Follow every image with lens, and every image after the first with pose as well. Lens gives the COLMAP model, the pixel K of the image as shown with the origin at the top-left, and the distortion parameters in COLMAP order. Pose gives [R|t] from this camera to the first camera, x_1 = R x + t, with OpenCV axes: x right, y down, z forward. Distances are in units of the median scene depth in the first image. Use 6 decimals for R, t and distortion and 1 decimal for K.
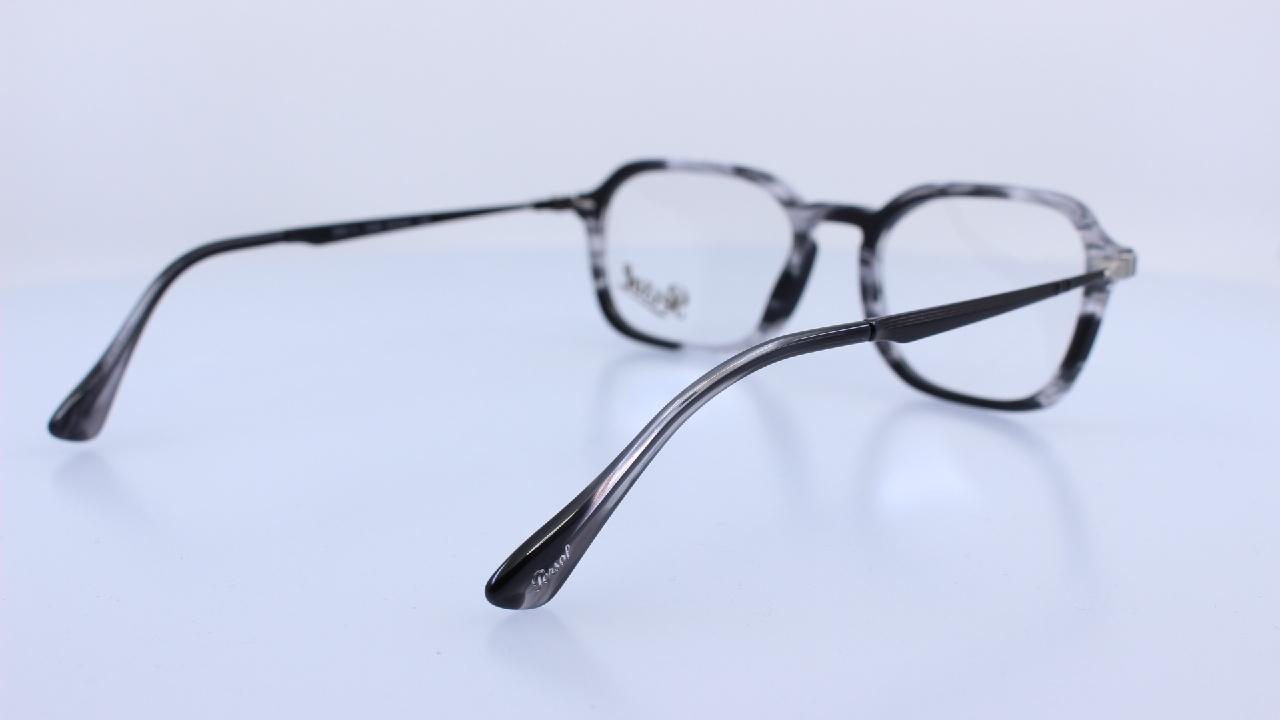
lens RADIAL K [[1686.0, 0, 641.5], [0, 1686.0, 361.0], [0, 0, 1]] dist [-0.083933, 0.000000]
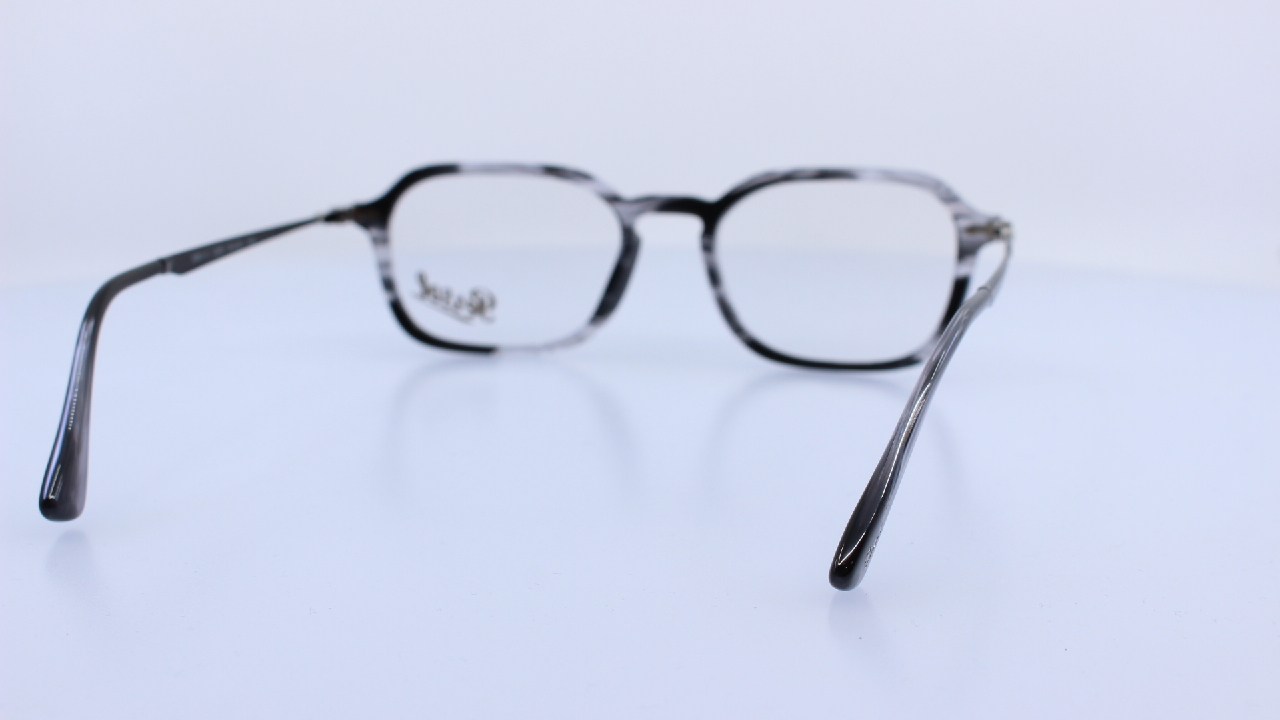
lens RADIAL K [[1686.0, 0, 644.4], [0, 1686.0, 357.7], [0, 0, 1]] dist [-0.083933, 0.000000]
pose [[0.864924, -0.100816, 0.491673, -0.424511], [0.104765, 0.994304, 0.019581, -0.015594], [-0.490846, 0.034574, 0.870560, 0.100921]]
